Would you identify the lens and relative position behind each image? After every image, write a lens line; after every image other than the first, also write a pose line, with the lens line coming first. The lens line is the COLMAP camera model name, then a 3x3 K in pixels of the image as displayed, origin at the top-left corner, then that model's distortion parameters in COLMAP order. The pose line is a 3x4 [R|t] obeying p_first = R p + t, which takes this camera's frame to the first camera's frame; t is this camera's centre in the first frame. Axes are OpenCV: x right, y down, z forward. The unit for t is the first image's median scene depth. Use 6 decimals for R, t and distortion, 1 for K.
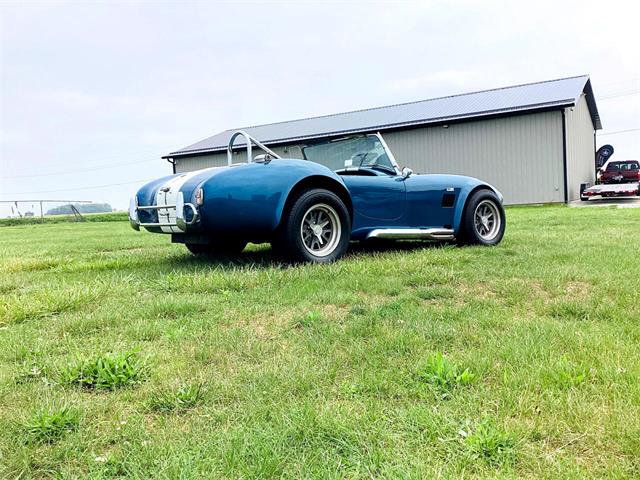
lens RADIAL K [[575.2, 0, 315.4], [0, 575.2, 239.6], [0, 0, 1]] dist [0.095457, -0.151848]
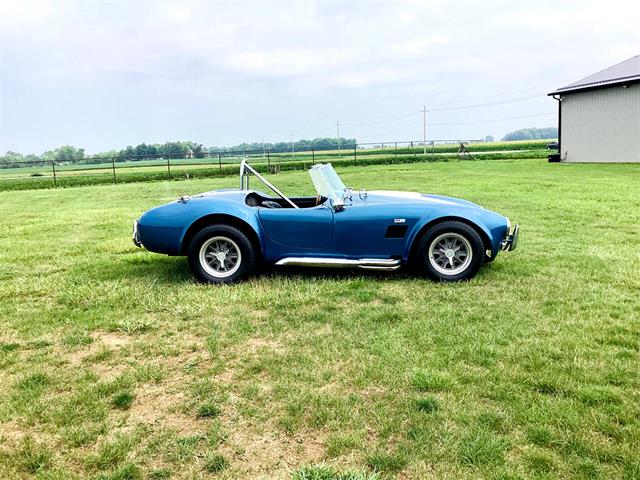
lens RADIAL K [[575.2, 0, 321.7], [0, 575.2, 235.0], [0, 0, 1]] dist [0.095457, -0.151848]
pose [[0.729328, 0.118304, -0.673858, 0.785726], [-0.032991, 0.989872, 0.138077, -0.189812], [0.683368, -0.078472, 0.725845, 0.192698]]
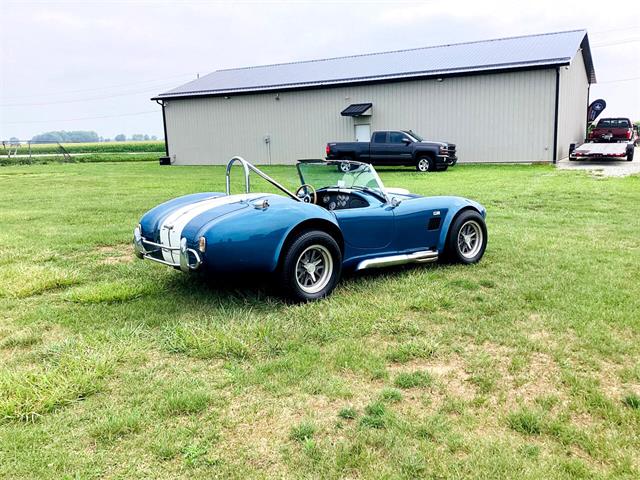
lens RADIAL K [[575.2, 0, 313.5], [0, 575.2, 236.6], [0, 0, 1]] dist [0.095457, -0.151848]
pose [[0.999600, 0.022172, 0.017562, -0.009177], [-0.024000, 0.993434, 0.111863, -0.153617], [-0.014966, -0.112239, 0.993568, -0.049412]]
